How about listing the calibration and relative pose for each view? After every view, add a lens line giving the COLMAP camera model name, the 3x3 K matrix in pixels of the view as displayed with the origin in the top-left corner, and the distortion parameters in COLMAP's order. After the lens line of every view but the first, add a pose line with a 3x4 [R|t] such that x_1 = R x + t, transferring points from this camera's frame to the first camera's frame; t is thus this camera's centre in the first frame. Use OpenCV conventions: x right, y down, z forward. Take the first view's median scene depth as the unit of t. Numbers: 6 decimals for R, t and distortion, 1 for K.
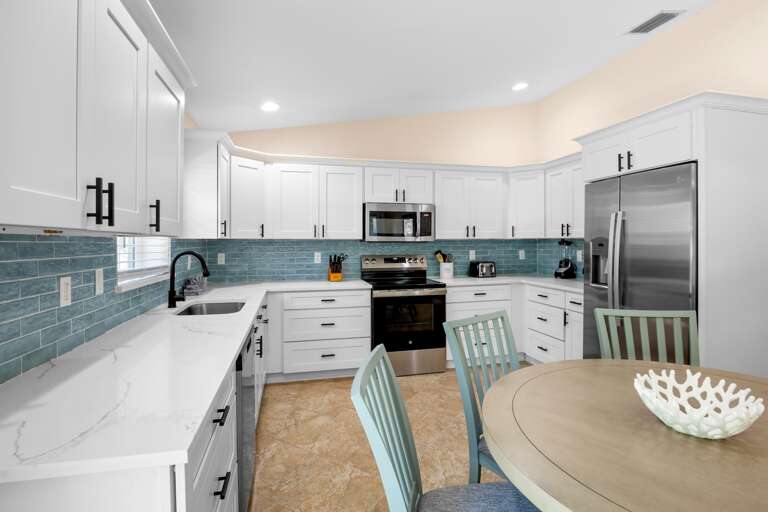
lens RADIAL K [[387.2, 0, 384.4], [0, 387.2, 239.9], [0, 0, 1]] dist [-0.000559, 0.000103]
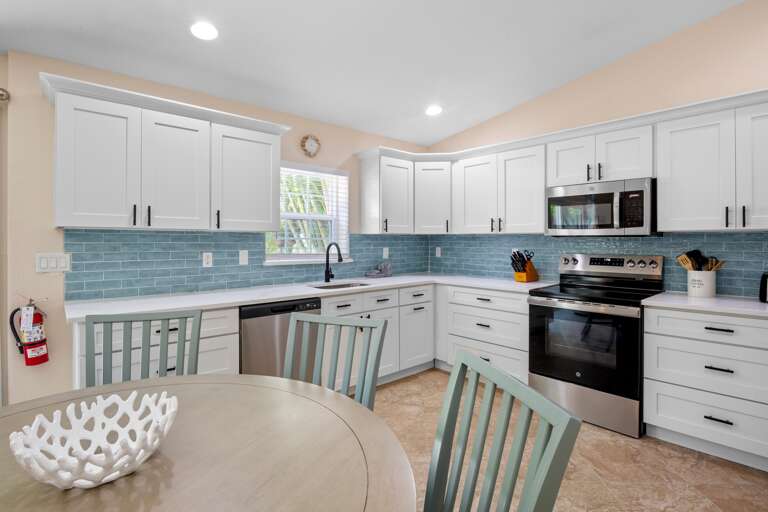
lens RADIAL K [[387.2, 0, 384.4], [0, 387.2, 239.9], [0, 0, 1]] dist [-0.000559, 0.000103]
pose [[0.477613, 0.000889, -0.878570, 0.511241], [0.000994, 0.999998, 0.001552, 0.011256], [0.878570, -0.001614, 0.477611, 0.323393]]
